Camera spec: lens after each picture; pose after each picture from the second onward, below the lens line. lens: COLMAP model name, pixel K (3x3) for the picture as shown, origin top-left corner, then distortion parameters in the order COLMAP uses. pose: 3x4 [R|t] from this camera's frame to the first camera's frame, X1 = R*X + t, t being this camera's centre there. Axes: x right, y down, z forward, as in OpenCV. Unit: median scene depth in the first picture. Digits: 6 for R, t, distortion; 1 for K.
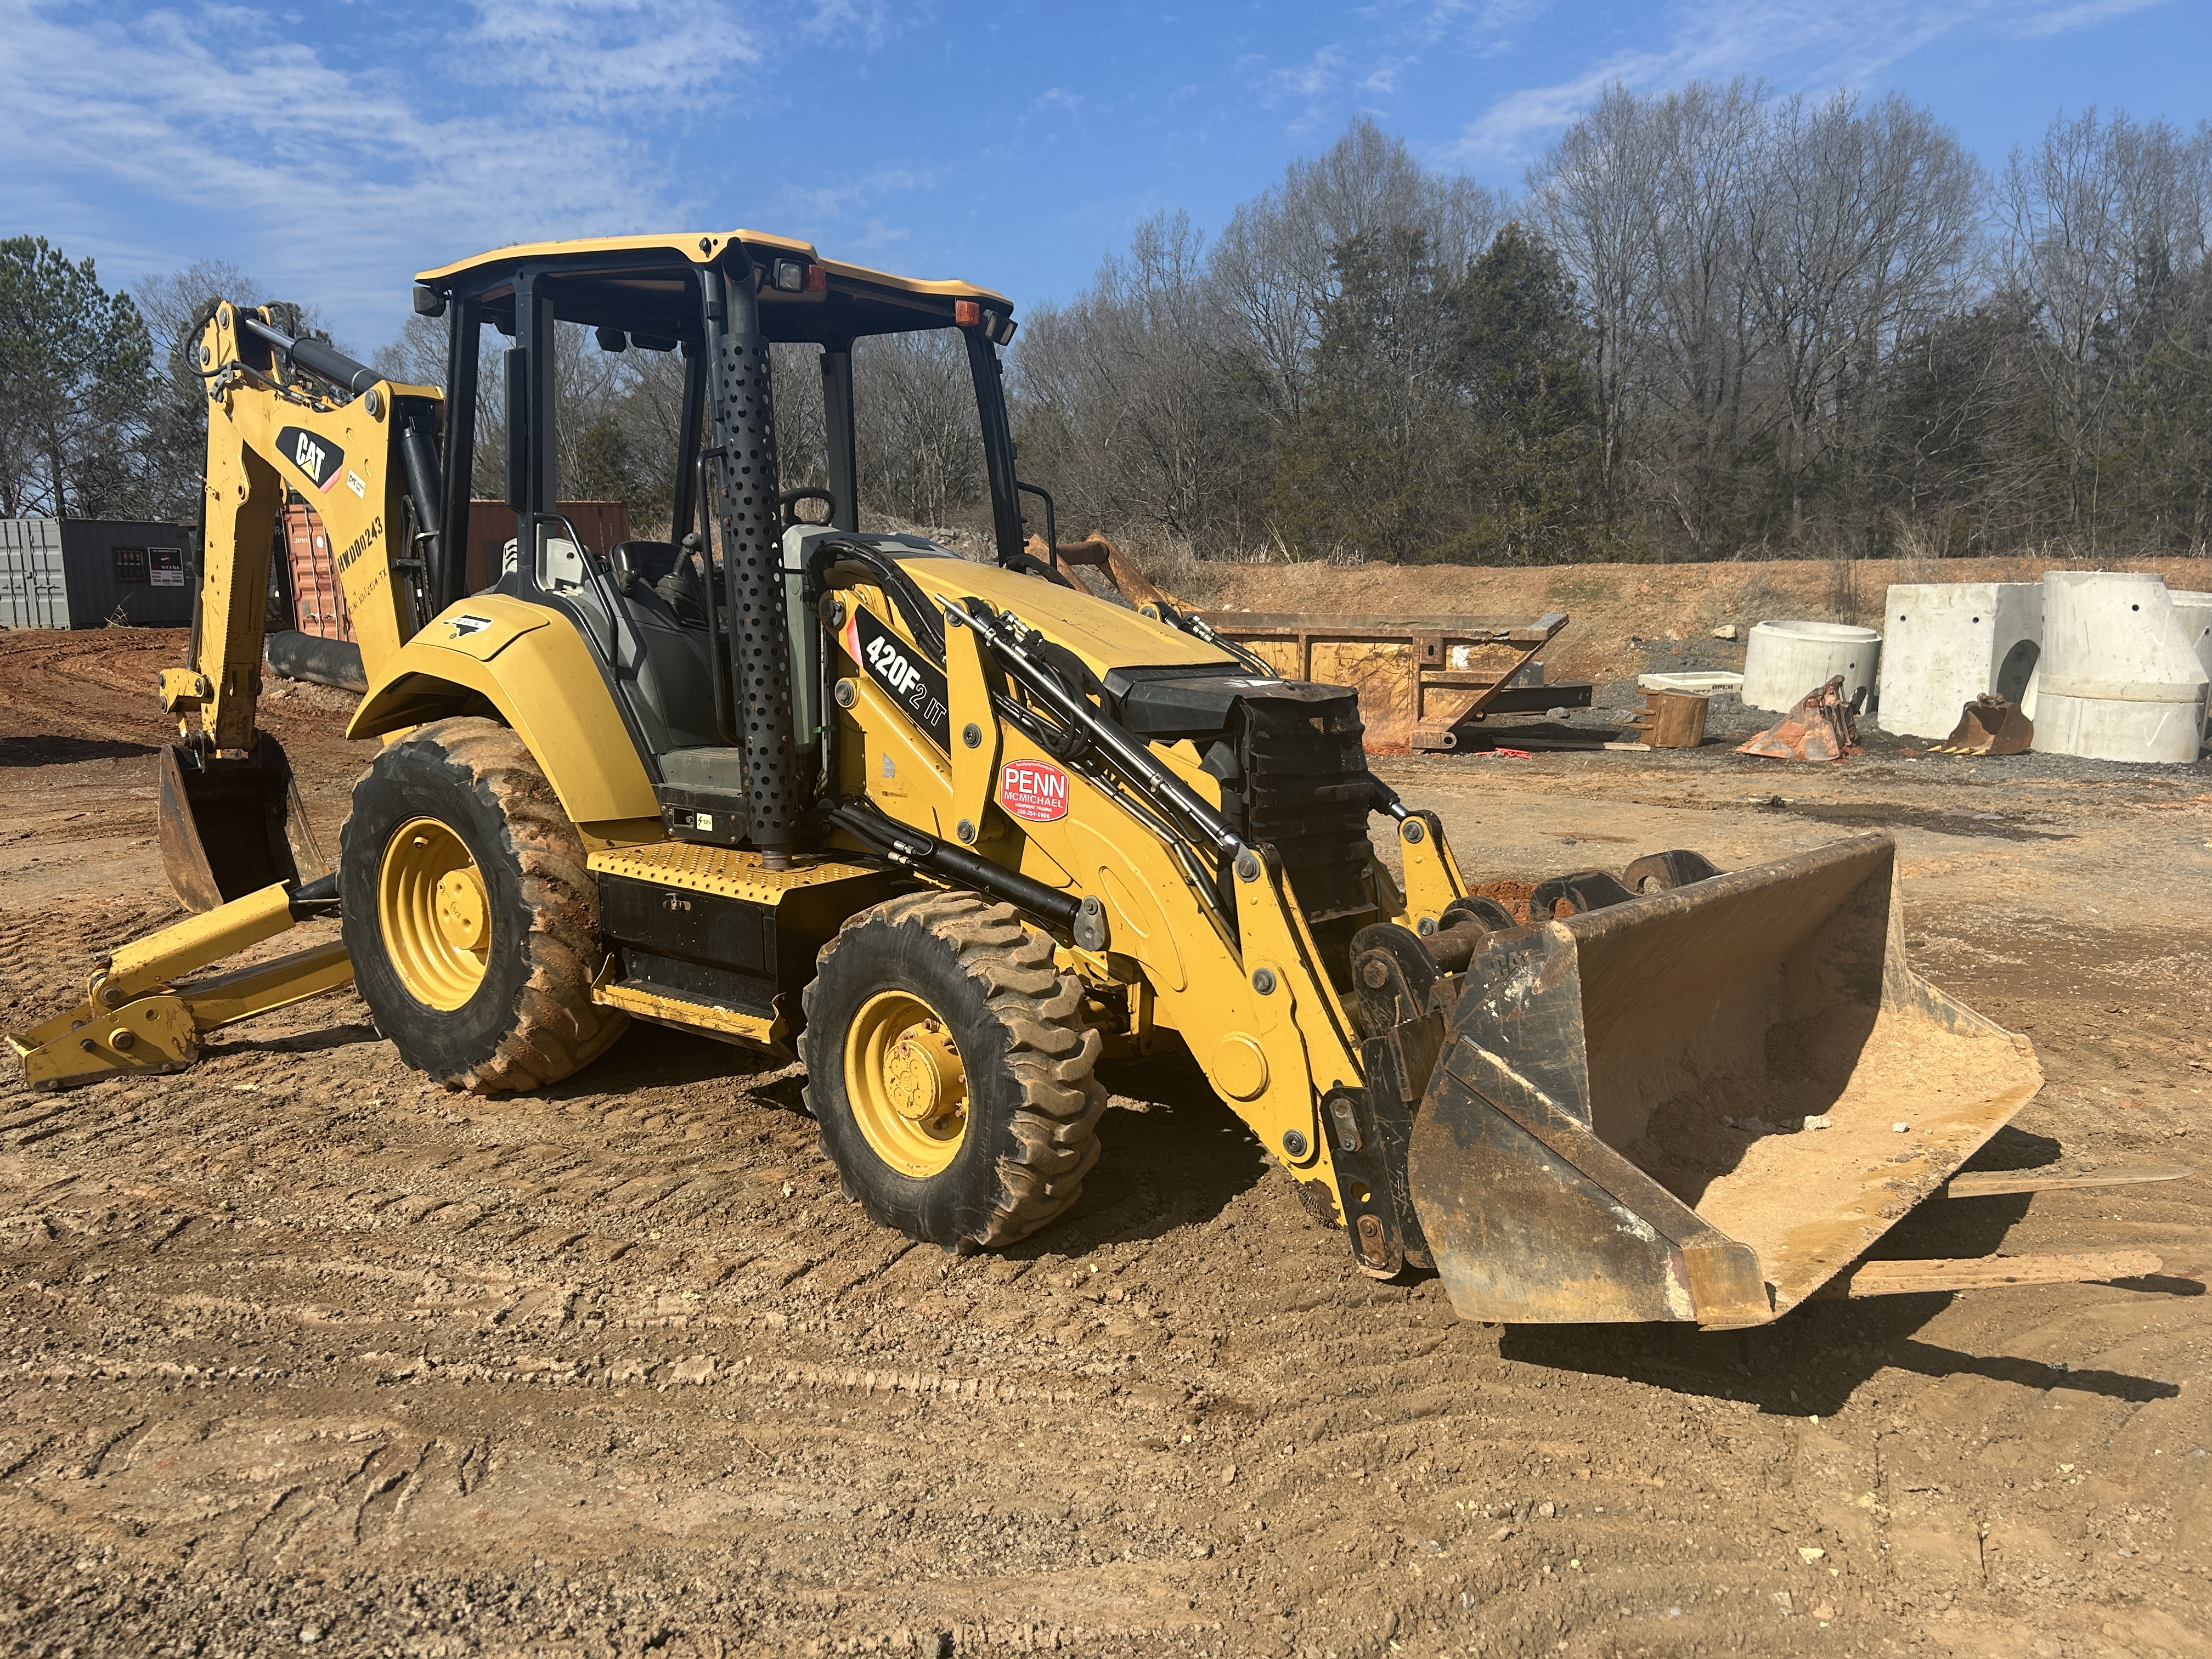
lens RADIAL K [[1647.4, 0, 1125.4], [0, 1647.4, 795.5], [0, 0, 1]] dist [0.069476, -0.071905]
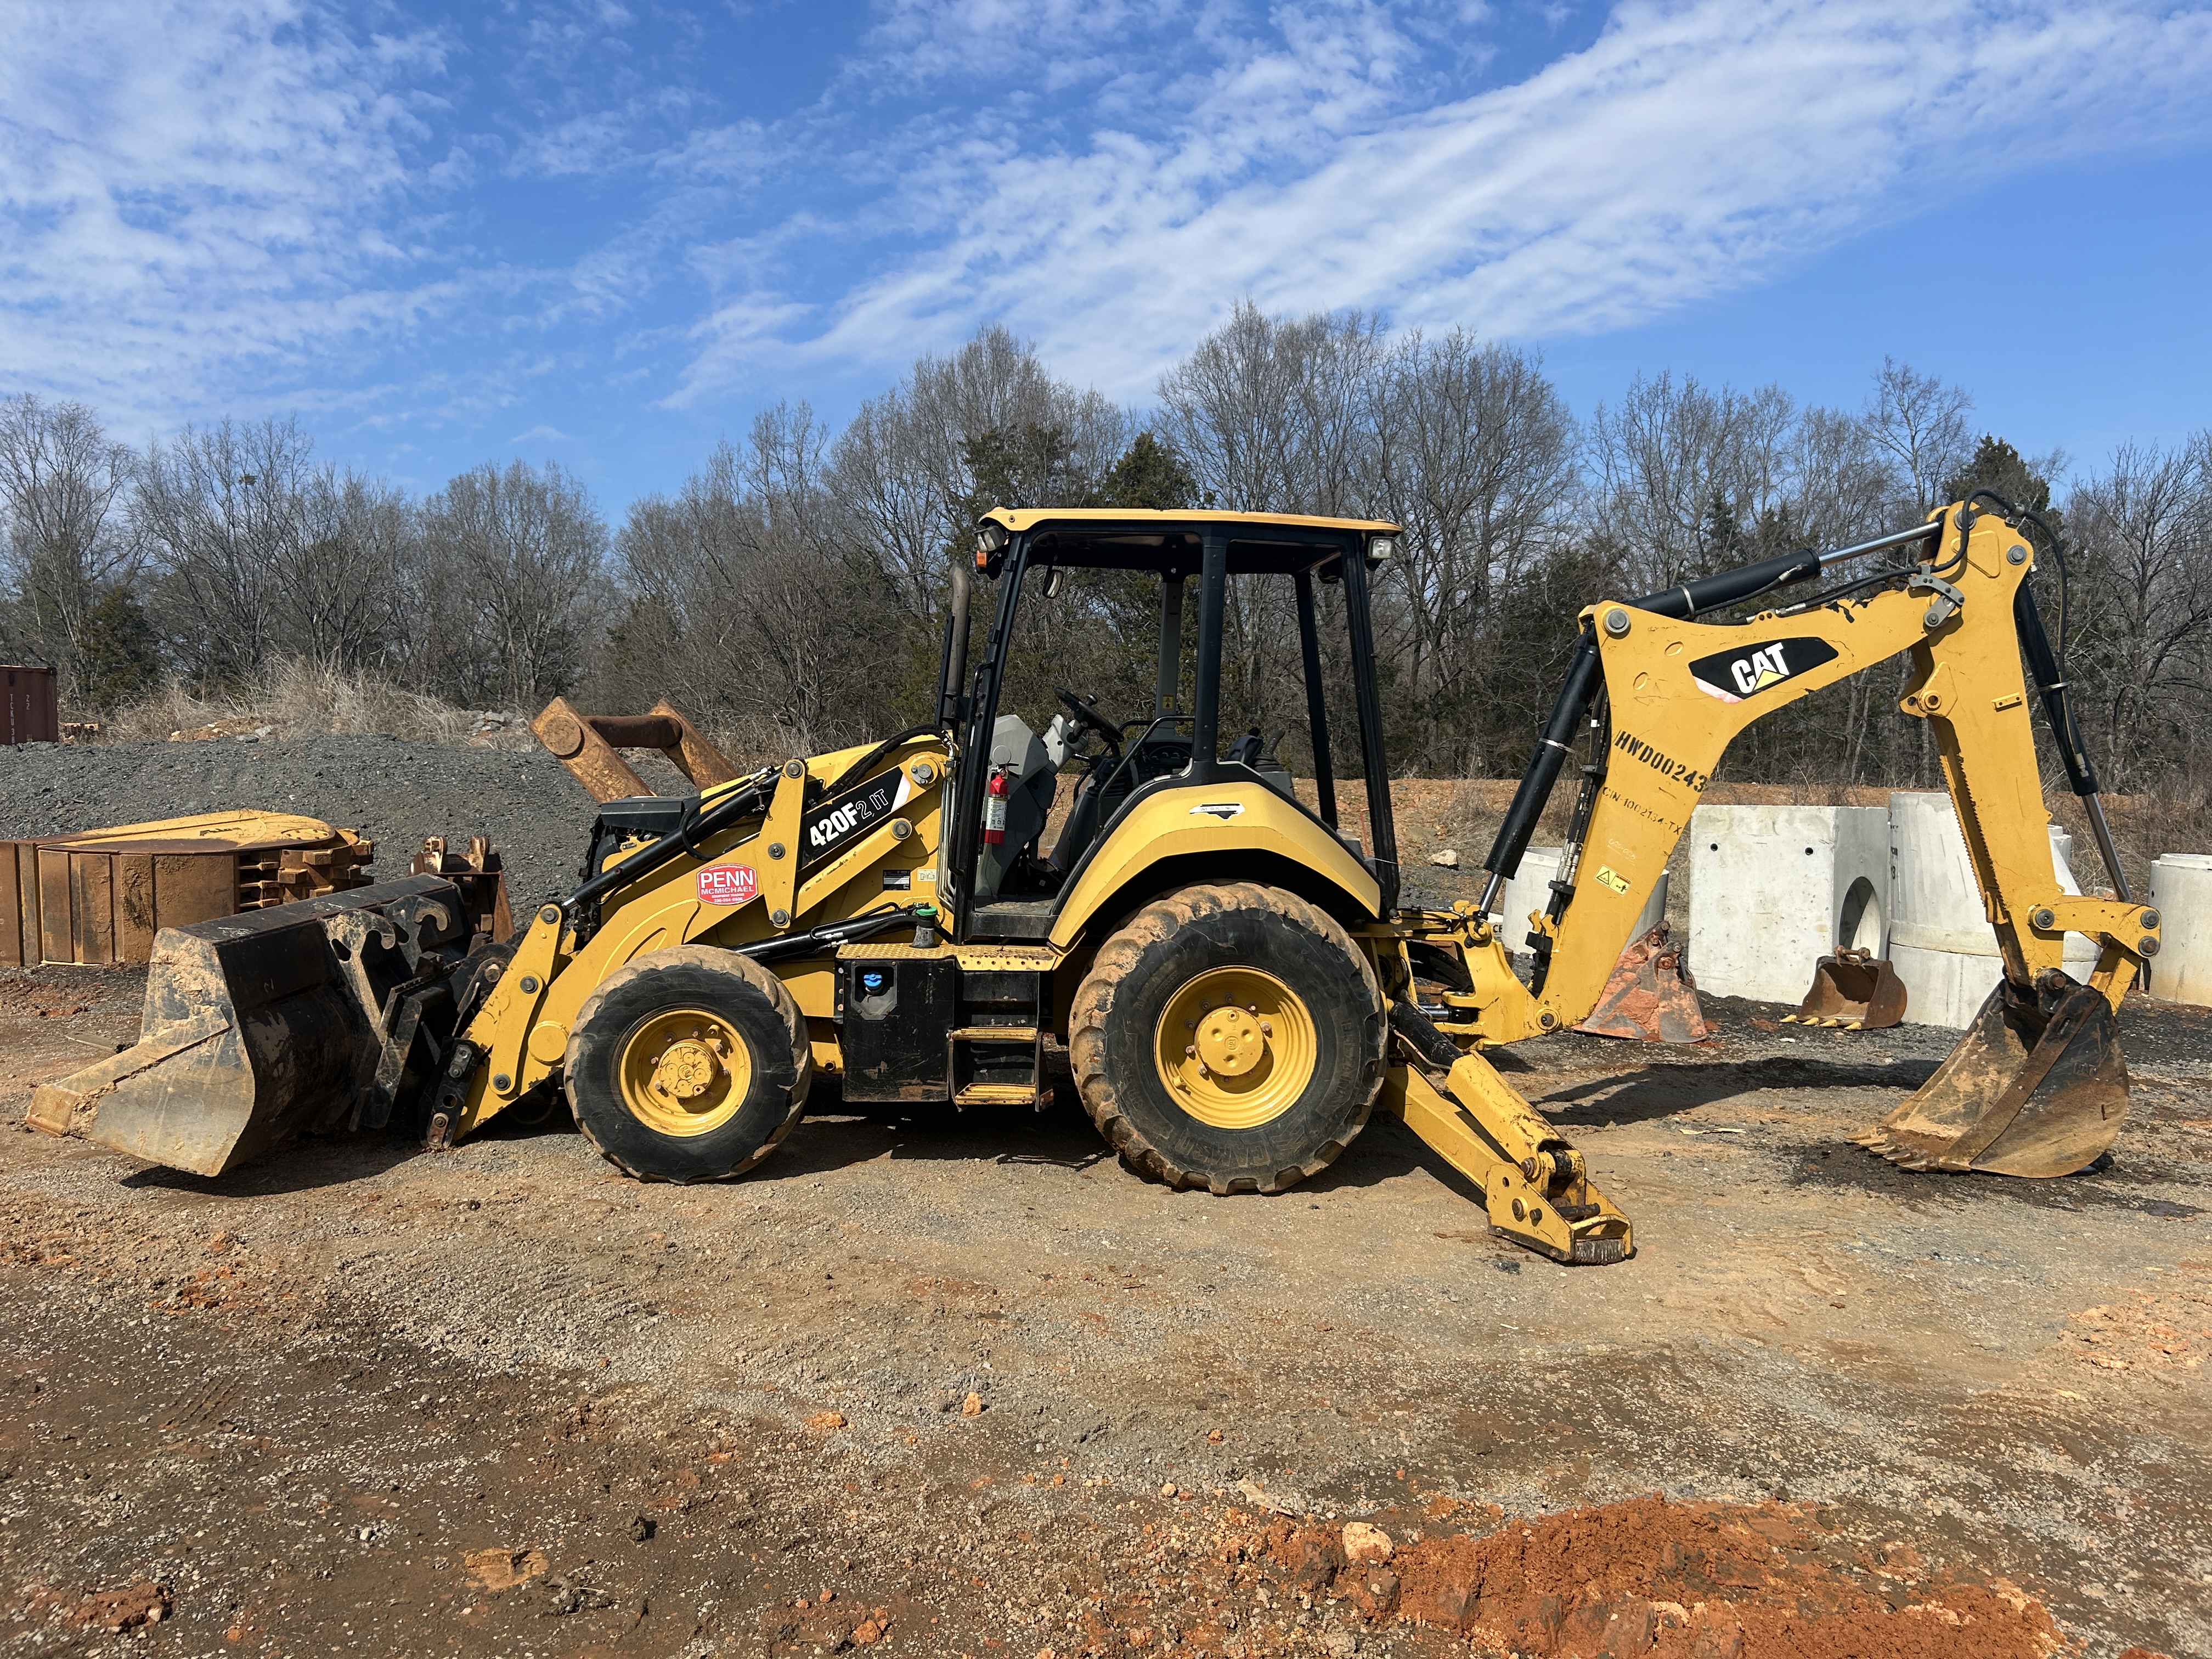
lens RADIAL K [[1647.4, 0, 1095.4], [0, 1647.4, 812.1], [0, 0, 1]] dist [0.069476, -0.071905]
pose [[0.977985, 0.018188, 0.207882, 0.017564], [0.006476, 0.993069, -0.117352, -0.034500], [-0.208576, 0.116115, 0.971089, 0.316989]]
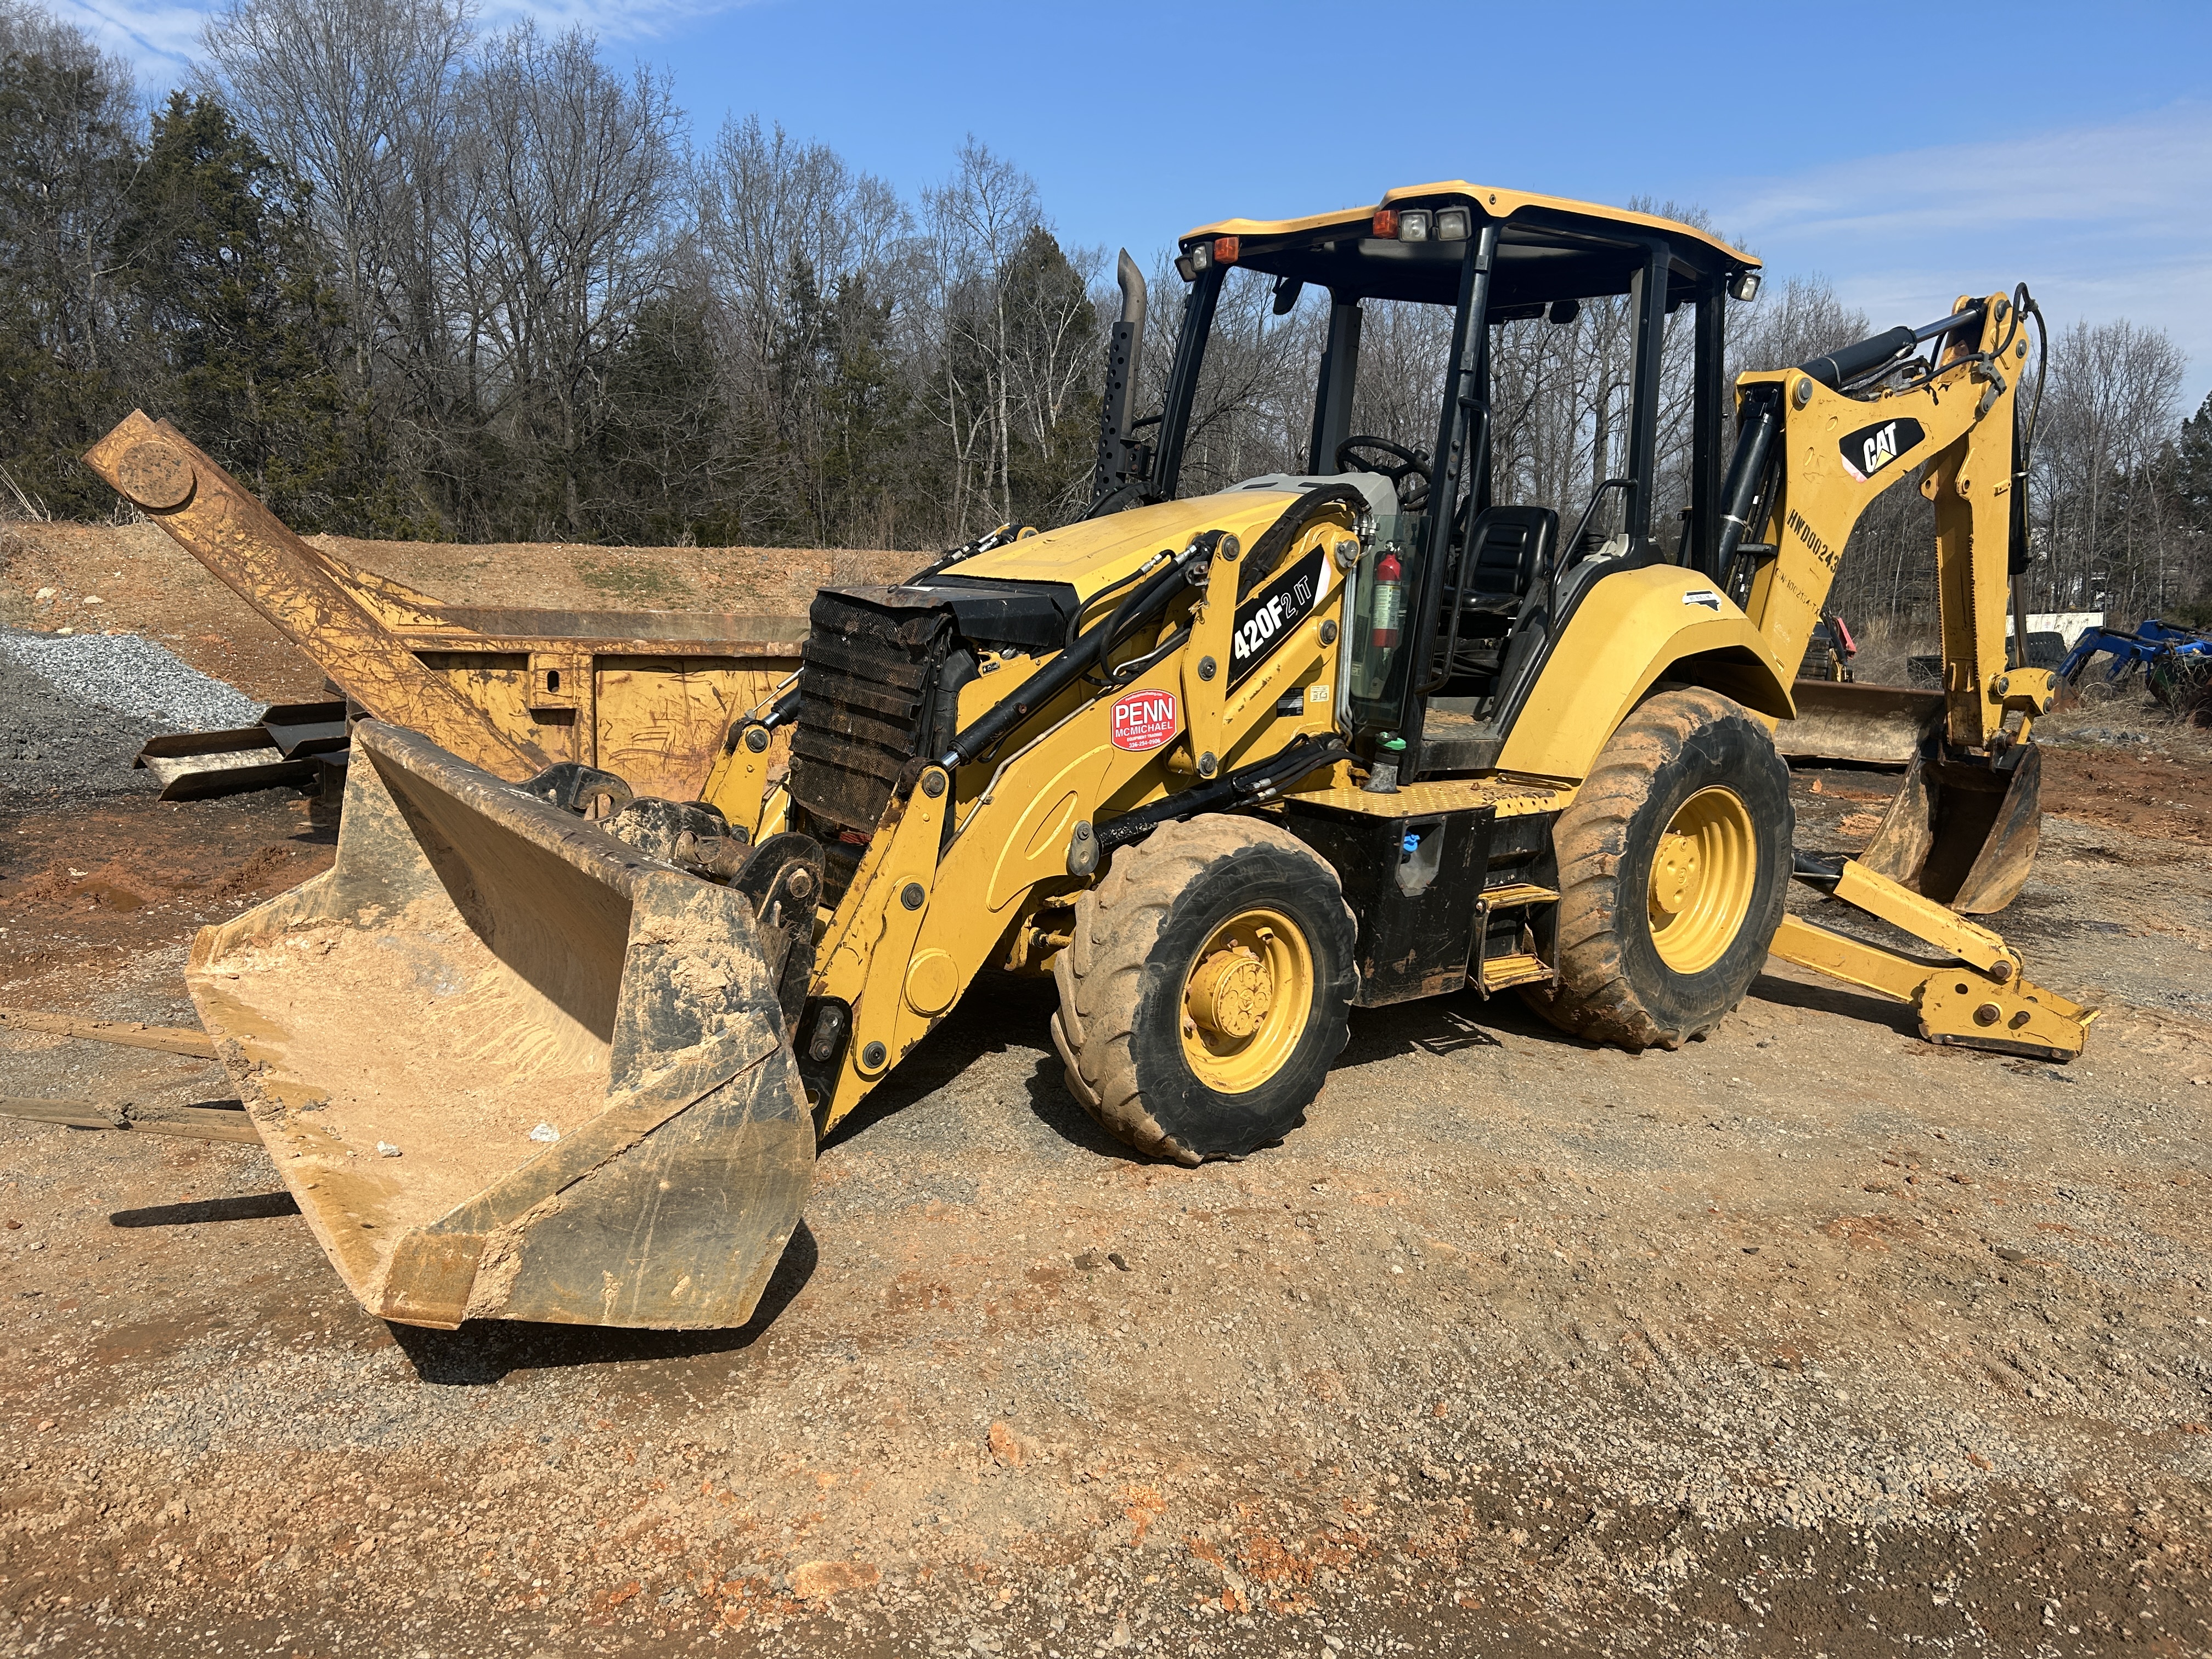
lens RADIAL K [[1647.4, 0, 1103.1], [0, 1647.4, 832.2], [0, 0, 1]] dist [0.069476, -0.071905]
pose [[0.687763, -0.095766, 0.719591, -0.186789], [0.075504, 0.995321, 0.060297, -0.063207], [-0.721998, 0.012862, 0.691775, 0.544739]]
